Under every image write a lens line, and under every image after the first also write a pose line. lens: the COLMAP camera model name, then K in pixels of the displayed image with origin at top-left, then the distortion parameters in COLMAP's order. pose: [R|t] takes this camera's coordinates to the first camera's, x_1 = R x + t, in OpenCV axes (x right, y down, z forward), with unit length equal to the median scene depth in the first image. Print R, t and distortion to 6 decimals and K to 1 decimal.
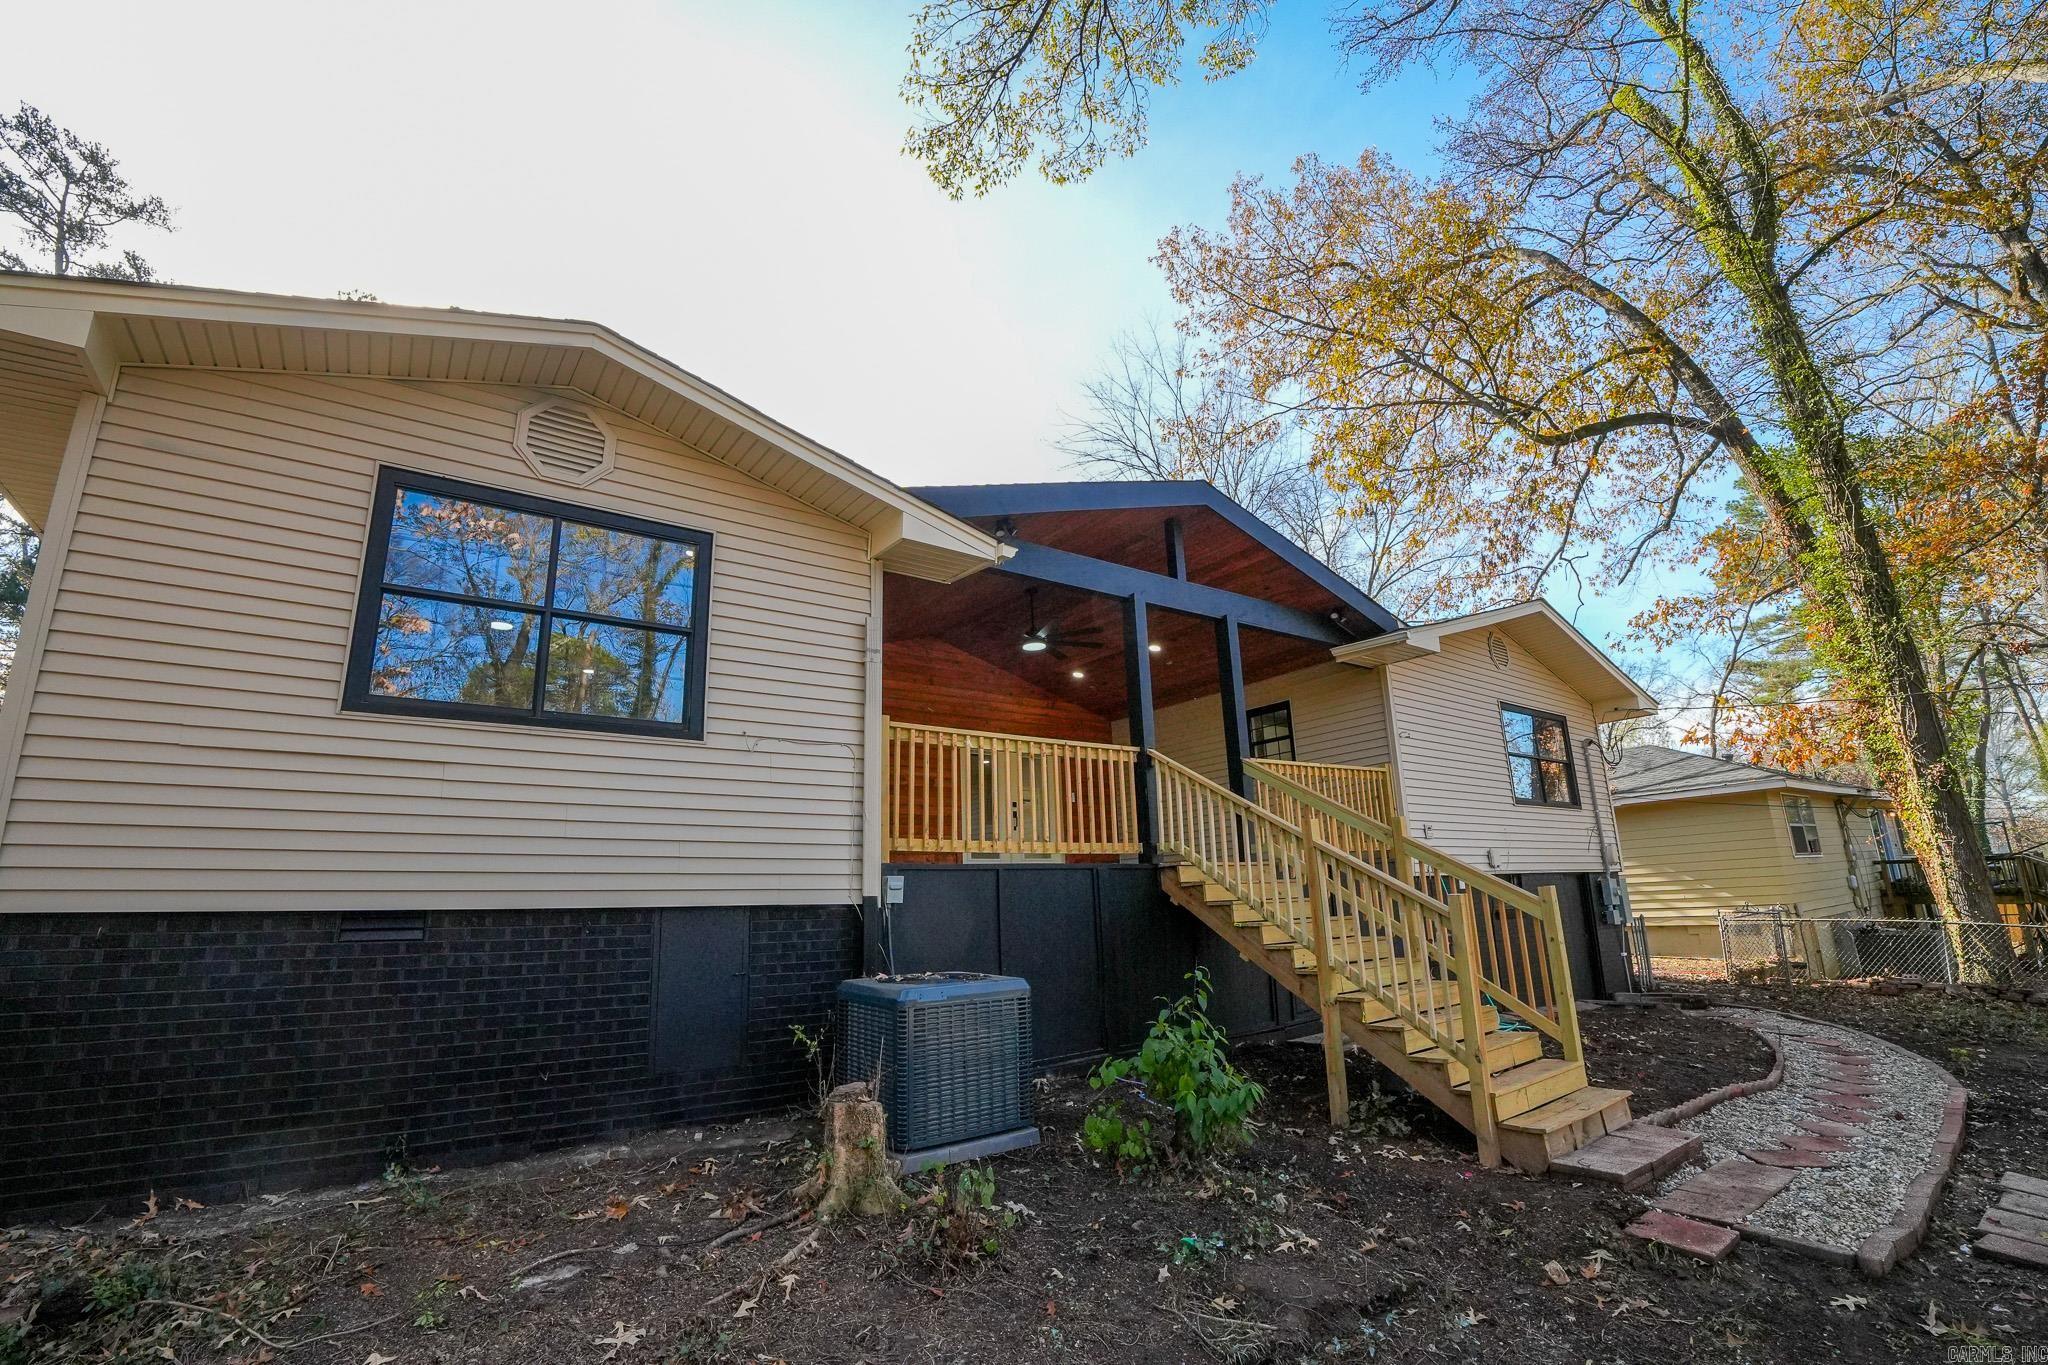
lens RADIAL K [[898.5, 0, 1021.6], [0, 898.5, 687.9], [0, 0, 1]] dist [-0.054116, 0.009784]
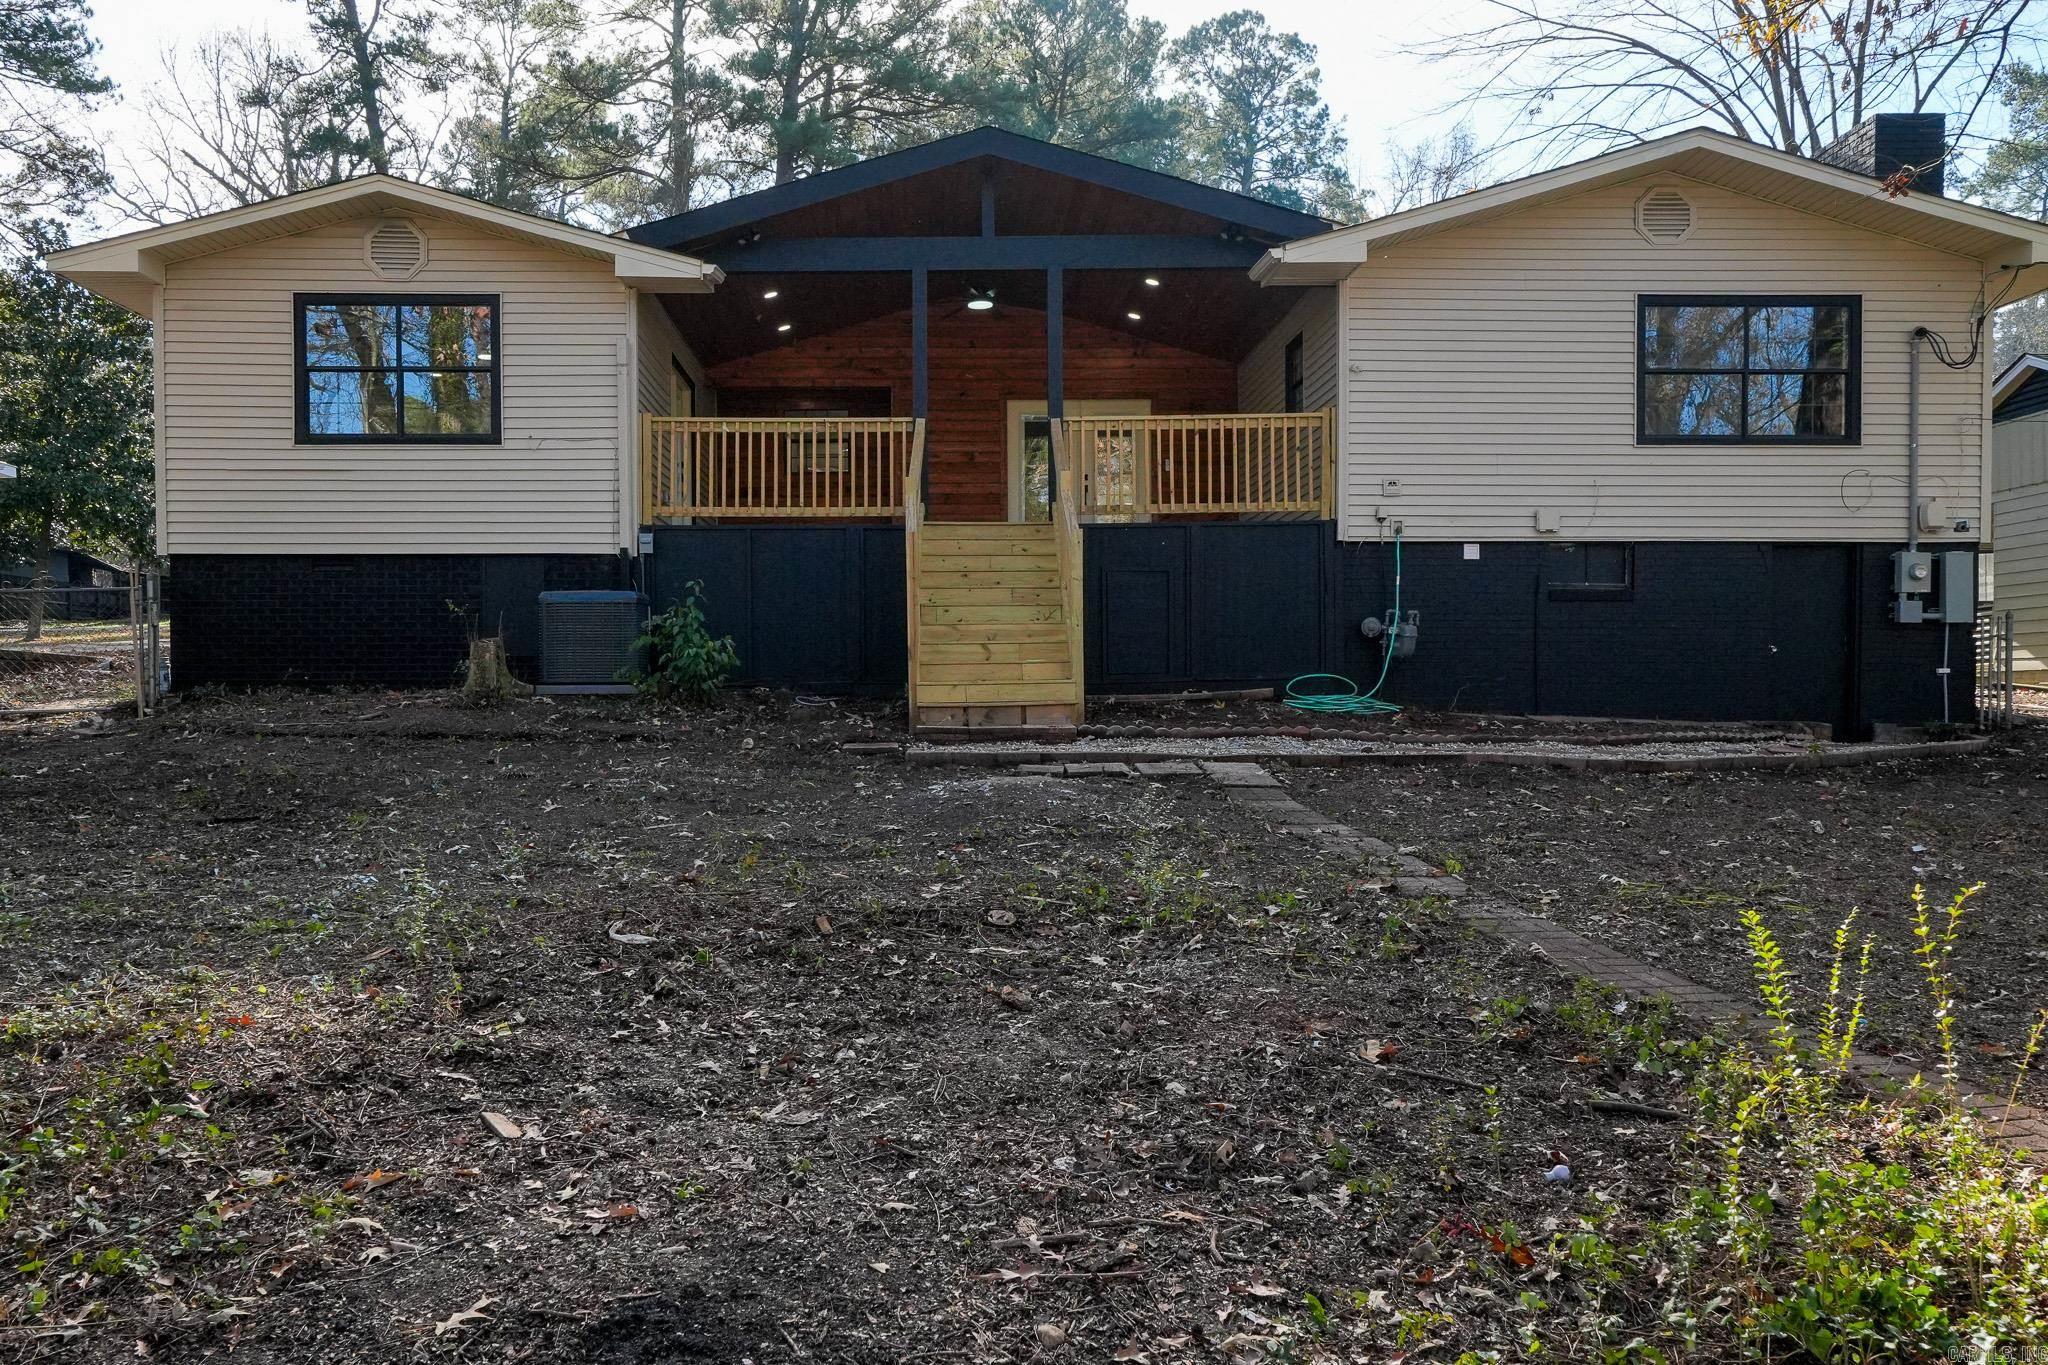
lens RADIAL K [[1566.4, 0, 1037.9], [0, 1566.4, 682.7], [0, 0, 1]] dist [0.016326, 0.019393]
pose [[0.825460, 0.041467, -0.562935, 1.778431], [0.111018, 0.965892, 0.233941, -0.067637], [0.553435, -0.255605, 0.792702, -0.650276]]
